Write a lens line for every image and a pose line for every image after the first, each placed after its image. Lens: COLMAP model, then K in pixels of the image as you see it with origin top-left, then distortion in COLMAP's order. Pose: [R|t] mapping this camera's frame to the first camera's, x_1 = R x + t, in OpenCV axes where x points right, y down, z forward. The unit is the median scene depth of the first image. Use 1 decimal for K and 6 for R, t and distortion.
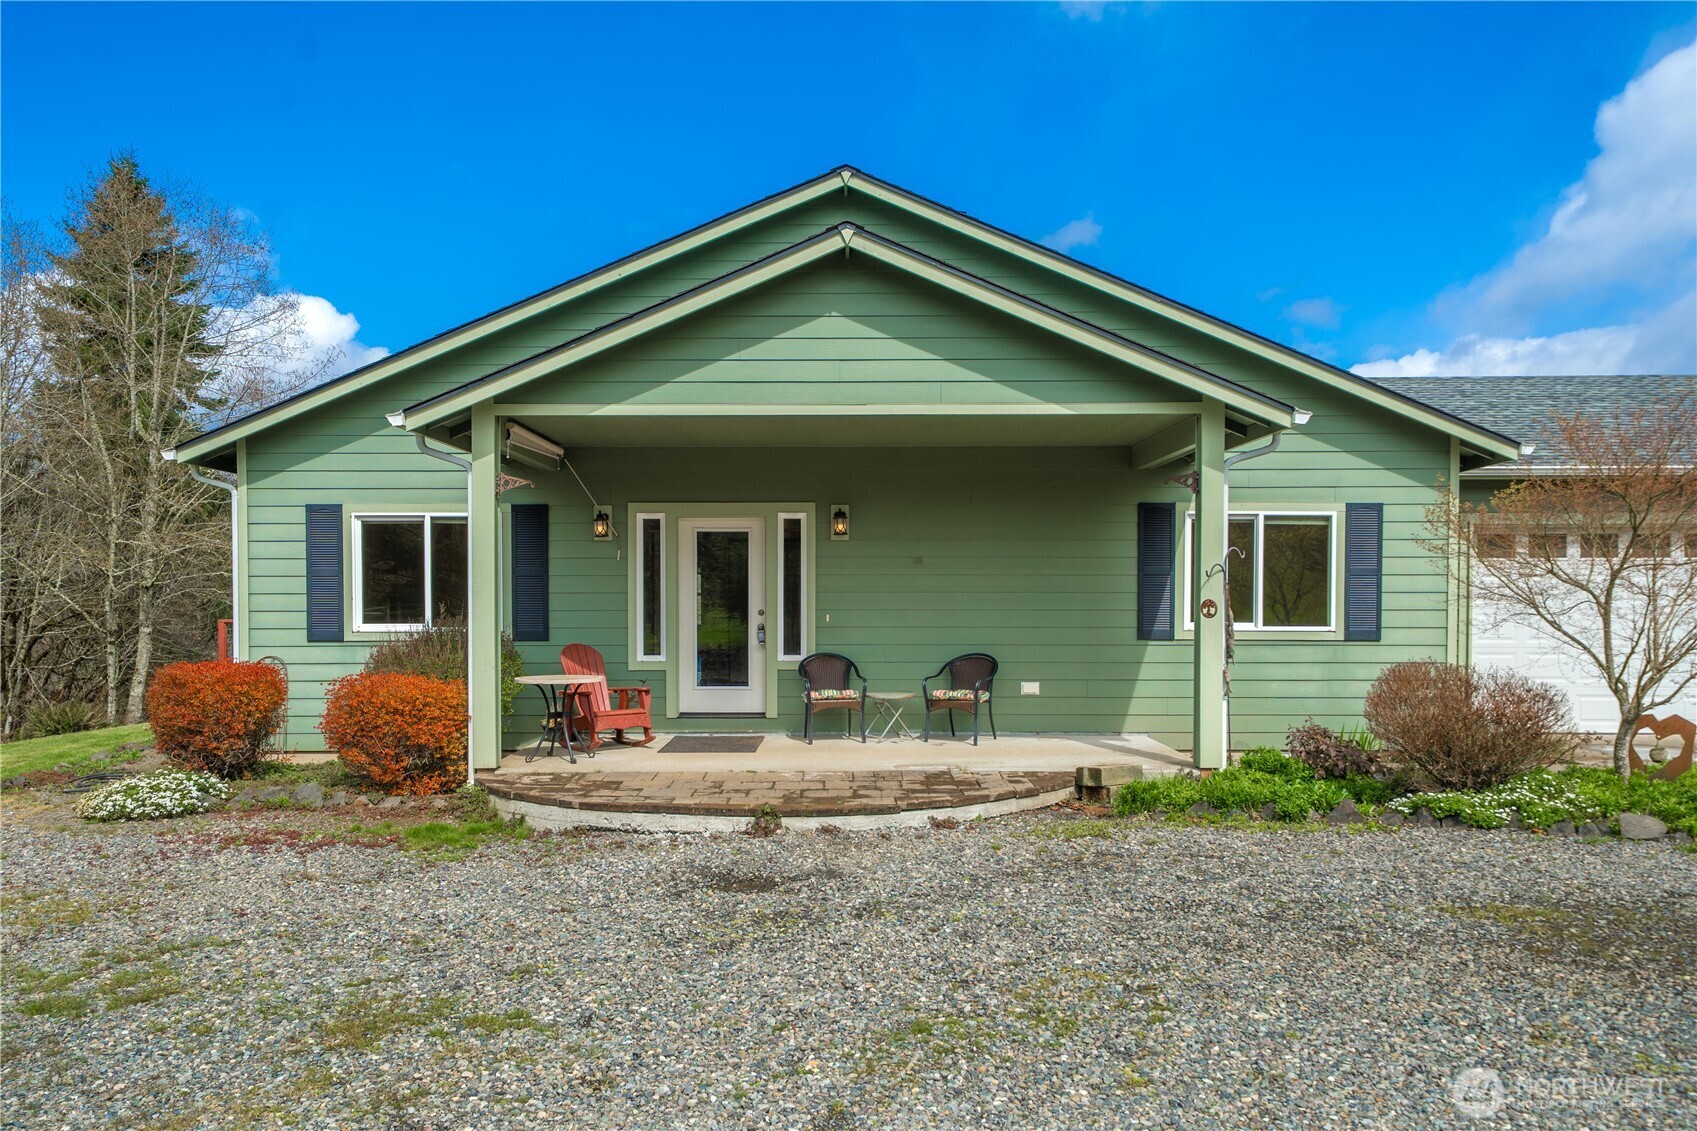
lens RADIAL K [[1139.9, 0, 868.2], [0, 1139.9, 625.5], [0, 0, 1]] dist [0.024907, 0.004186]
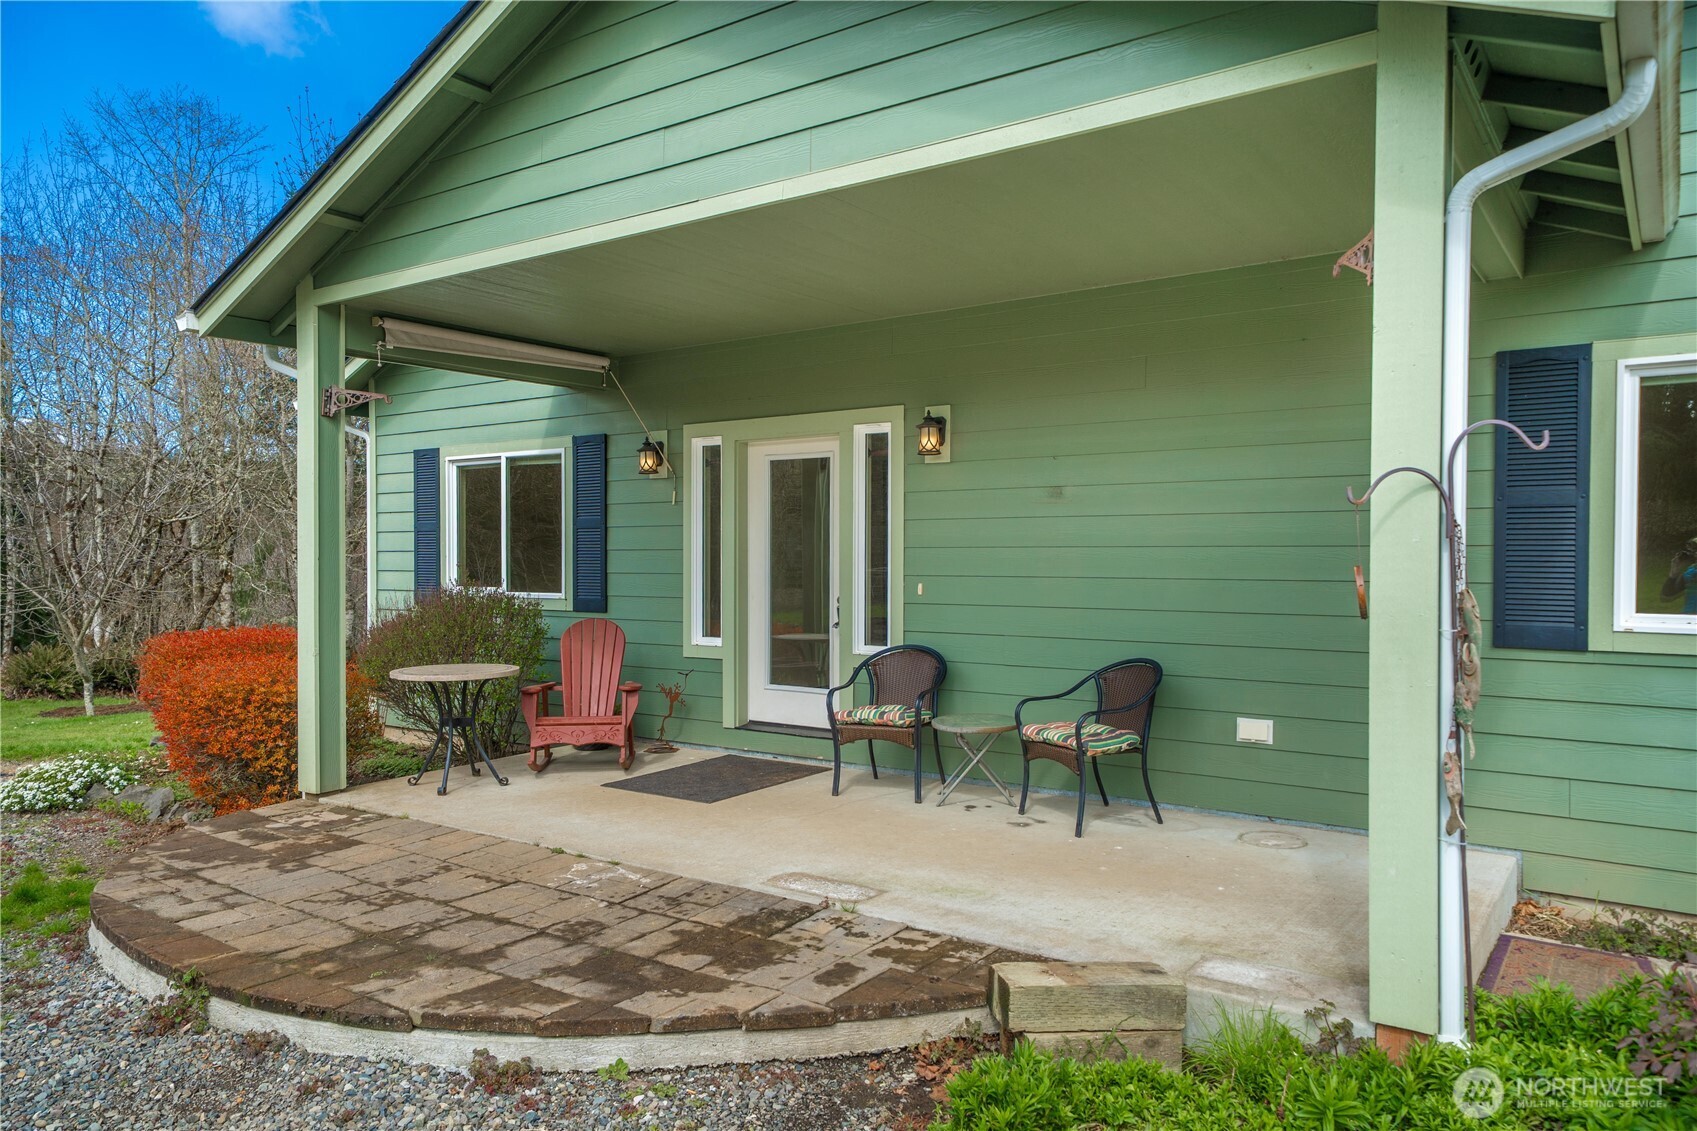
lens RADIAL K [[1139.9, 0, 838.9], [0, 1139.9, 564.5], [0, 0, 1]] dist [0.024907, 0.004186]
pose [[0.826676, 0.004810, -0.562658, 0.280193], [-0.011130, 0.999908, -0.007805, -0.014541], [0.562568, 0.012714, 0.826653, 0.463563]]
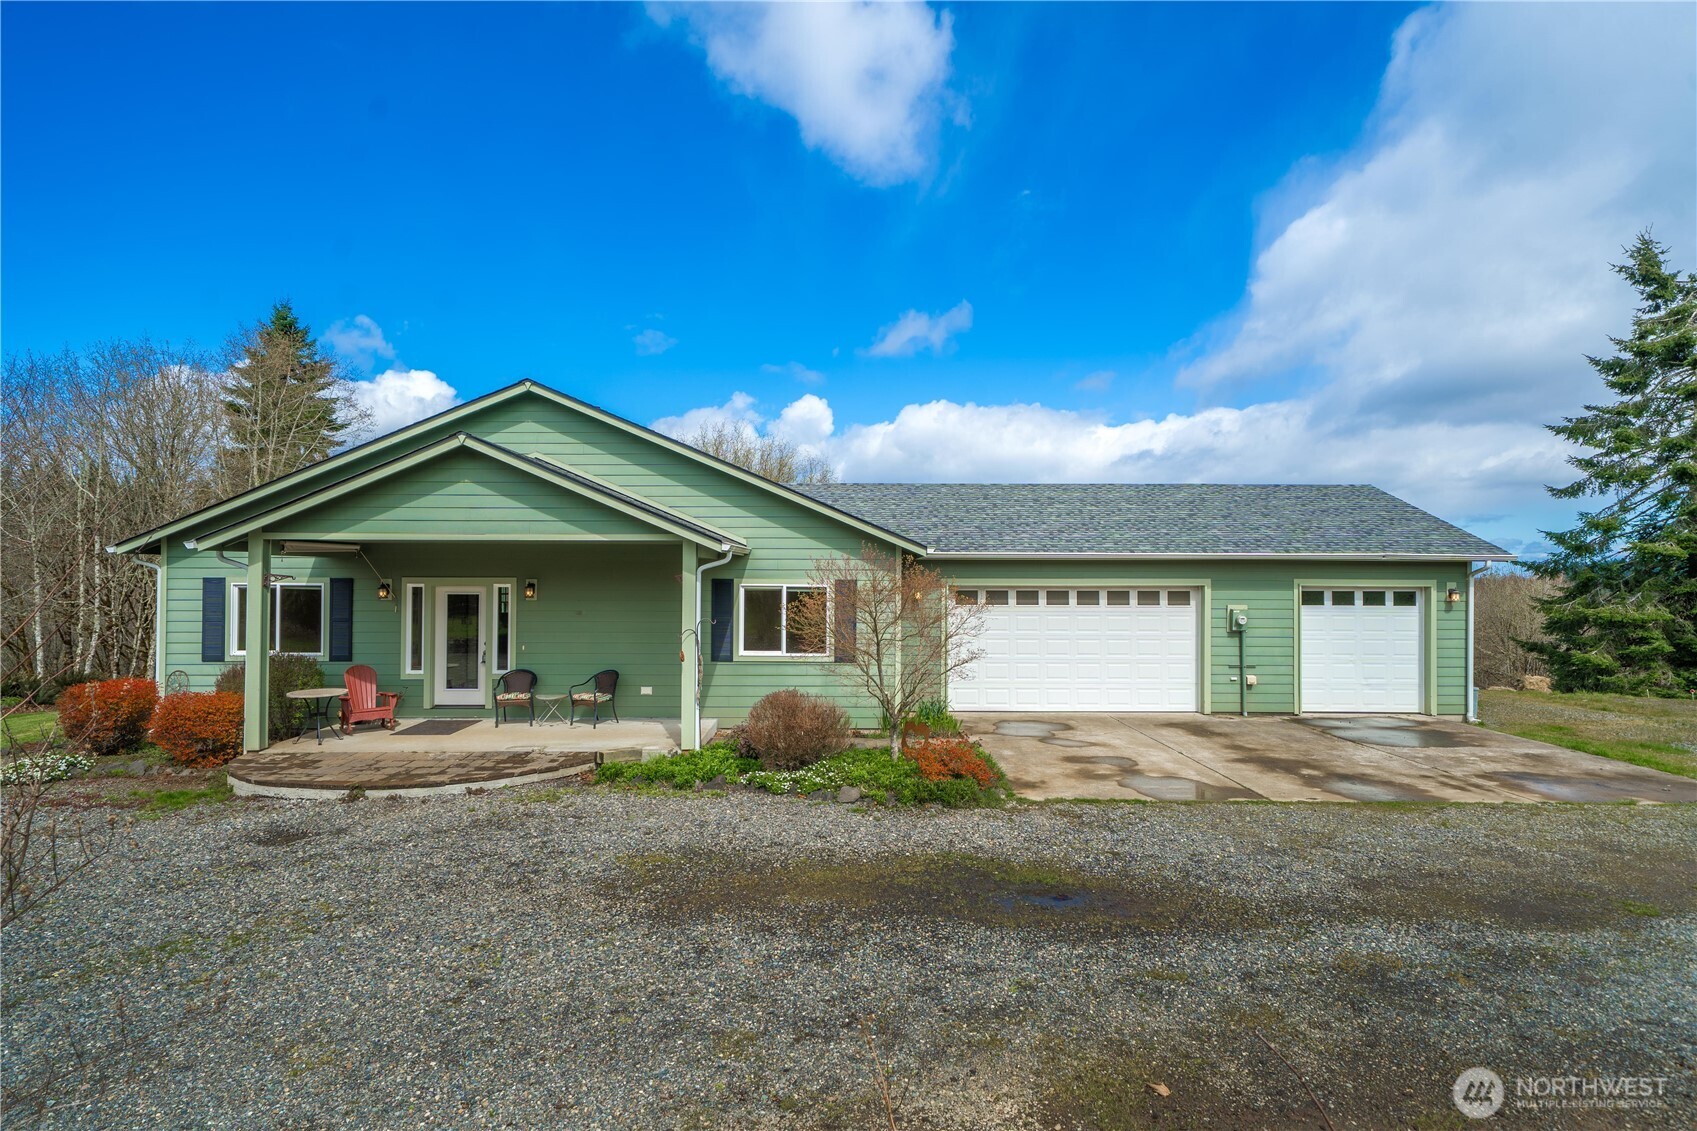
lens RADIAL K [[753.6, 0, 807.5], [0, 753.6, 582.2], [0, 0, 1]] dist [0.015745, 0.000275]
pose [[0.999874, 0.003679, 0.015424, 0.359794], [-0.003239, 0.999590, -0.028435, -0.071892], [-0.015522, 0.028381, 0.999477, -0.098842]]
